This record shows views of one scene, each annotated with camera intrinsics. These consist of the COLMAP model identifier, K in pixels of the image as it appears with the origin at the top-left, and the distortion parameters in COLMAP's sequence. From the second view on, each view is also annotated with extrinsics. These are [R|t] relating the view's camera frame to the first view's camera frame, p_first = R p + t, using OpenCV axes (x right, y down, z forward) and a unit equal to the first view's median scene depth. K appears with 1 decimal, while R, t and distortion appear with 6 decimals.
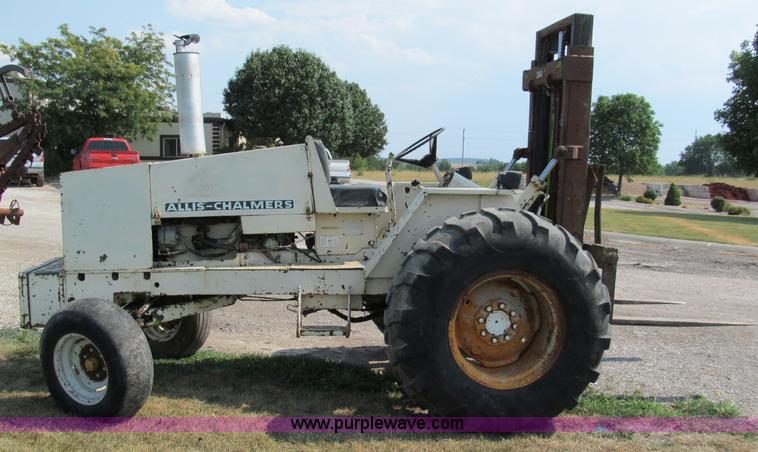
lens RADIAL K [[712.4, 0, 379.0], [0, 712.4, 226.0], [0, 0, 1]] dist [-0.064516, 0.006460]
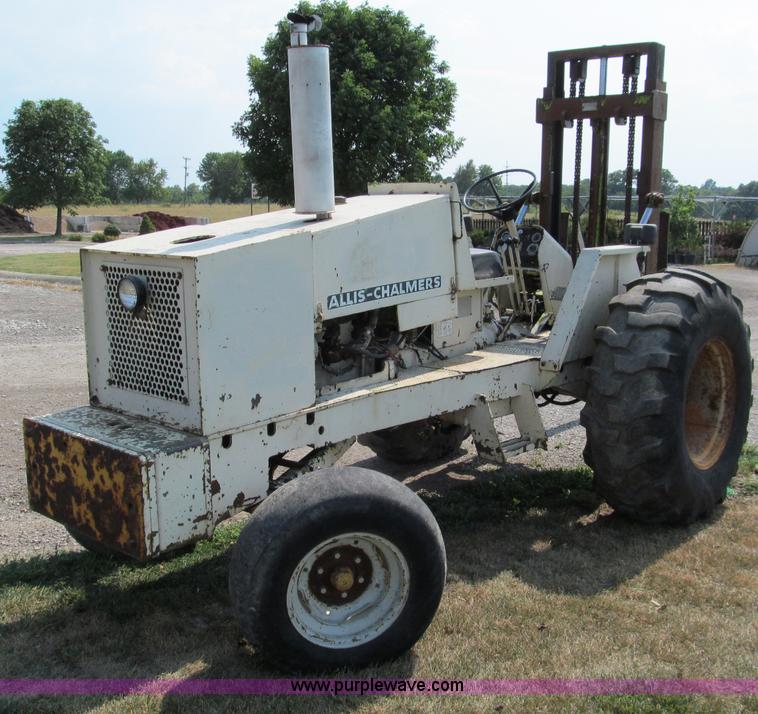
lens RADIAL K [[926.7, 0, 379.0], [0, 926.7, 339.7], [0, 0, 1]] dist [-0.072396, 0.002211]
pose [[0.739910, -0.119825, 0.661948, -0.801037], [0.069907, 0.992376, 0.101499, -0.072671], [-0.669064, -0.028825, 0.742646, 0.375442]]
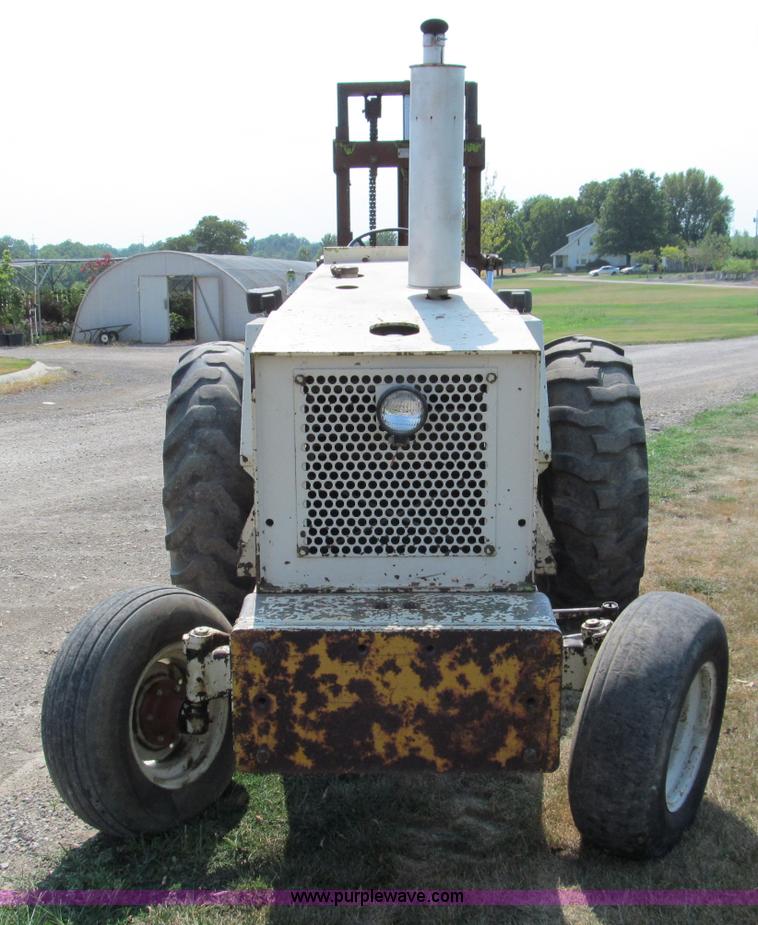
lens RADIAL K [[1165.6, 0, 379.0], [0, 1165.6, 462.5], [0, 0, 1]] dist [-0.076143, 0.012203]
pose [[0.135628, -0.195389, 0.971302, -1.078053], [0.104311, 0.977728, 0.182116, -0.137386], [-0.985253, 0.076618, 0.152989, 0.962120]]
